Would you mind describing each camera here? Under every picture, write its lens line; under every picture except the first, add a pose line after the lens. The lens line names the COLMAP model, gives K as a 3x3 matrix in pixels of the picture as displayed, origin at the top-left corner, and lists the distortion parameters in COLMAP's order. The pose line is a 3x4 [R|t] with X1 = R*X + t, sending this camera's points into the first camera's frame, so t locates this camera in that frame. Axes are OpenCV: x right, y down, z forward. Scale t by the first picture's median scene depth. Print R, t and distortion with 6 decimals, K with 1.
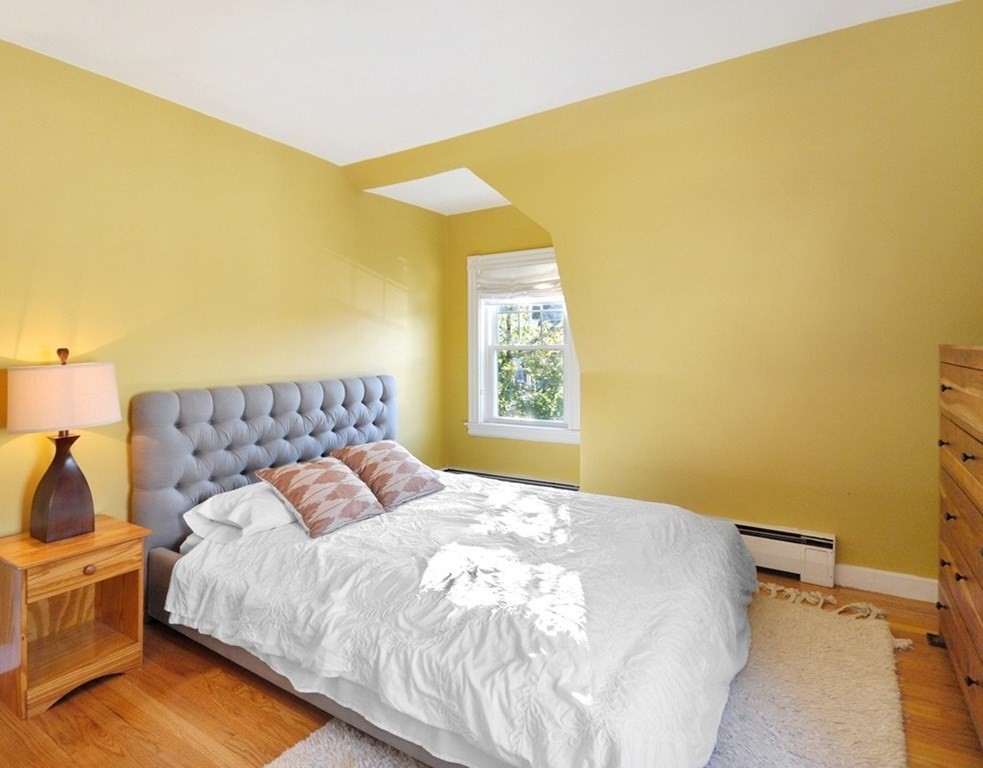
lens RADIAL K [[544.7, 0, 491.9], [0, 544.7, 336.8], [0, 0, 1]] dist [-0.000029, 0.000135]
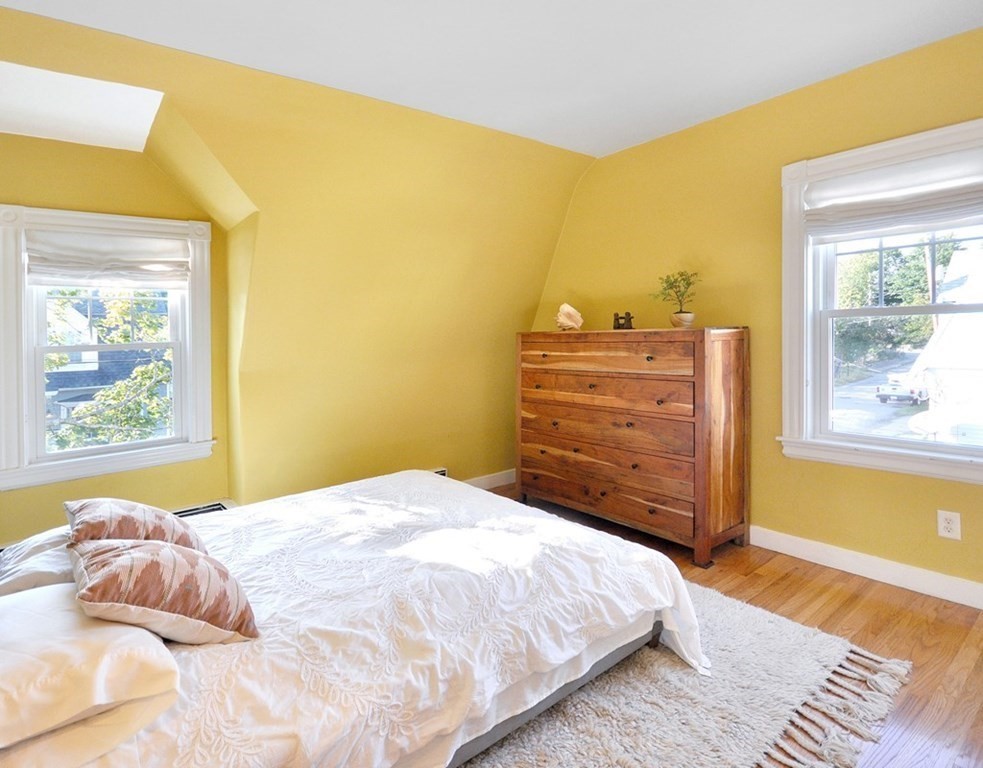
lens RADIAL K [[522.8, 0, 490.1], [0, 522.8, 345.2], [0, 0, 1]] dist [0.002824, 0.000759]
pose [[0.331679, -0.021983, 0.943136, -0.897270], [0.012568, 0.999743, 0.018882, 0.020191], [-0.943309, 0.005591, 0.331870, 0.589965]]
